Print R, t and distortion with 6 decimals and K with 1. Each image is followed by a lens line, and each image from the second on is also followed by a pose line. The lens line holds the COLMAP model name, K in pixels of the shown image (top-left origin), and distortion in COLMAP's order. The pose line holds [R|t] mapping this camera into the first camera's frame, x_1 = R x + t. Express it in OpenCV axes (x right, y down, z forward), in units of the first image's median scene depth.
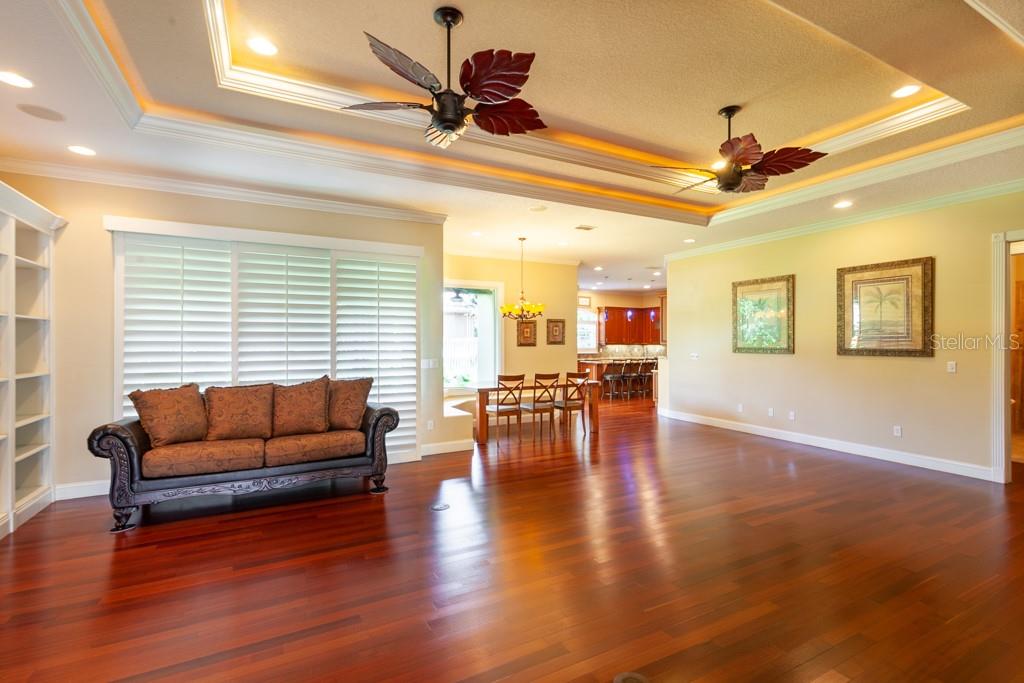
lens RADIAL K [[463.5, 0, 510.2], [0, 463.5, 339.9], [0, 0, 1]] dist [0.004579, -0.001390]
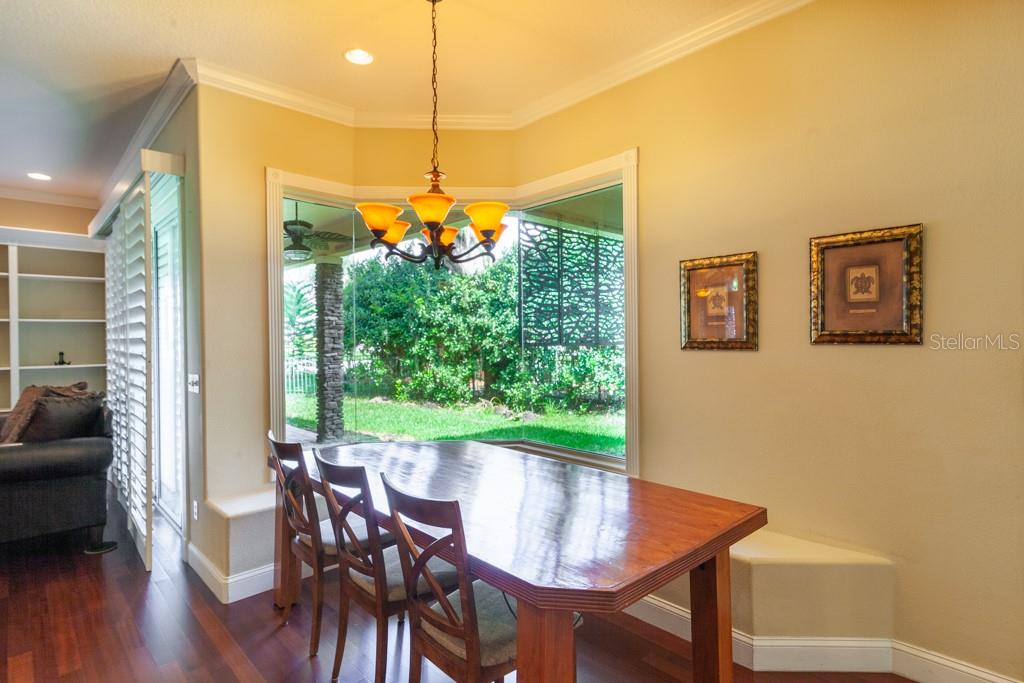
lens RADIAL K [[527.1, 0, 517.0], [0, 527.1, 344.4], [0, 0, 1]] dist [0.001405, -0.001388]
pose [[0.281937, 0.014890, -0.959317, 0.385977], [0.013371, 0.999721, 0.019447, 0.002890], [0.959340, -0.018310, 0.281660, 1.005277]]
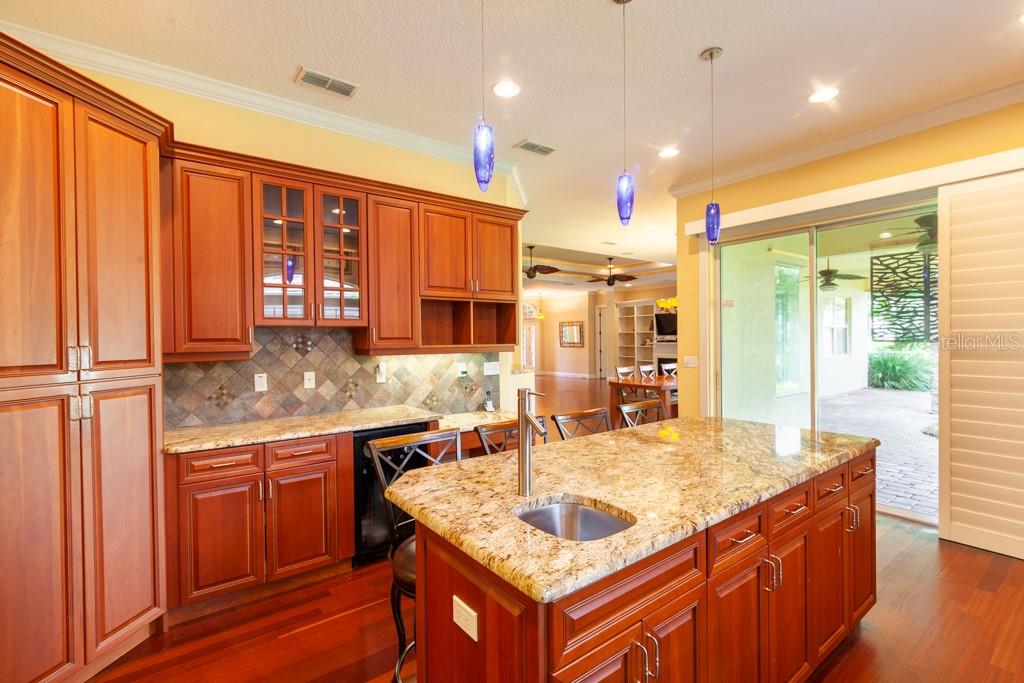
lens RADIAL K [[463.5, 0, 511.6], [0, 463.5, 341.8], [0, 0, 1]] dist [0.004579, -0.001390]
pose [[-0.987256, 0.014485, -0.158480, 0.568431], [0.014017, 0.999893, 0.004070, 0.005591], [0.158522, 0.001797, -0.987354, 2.016048]]
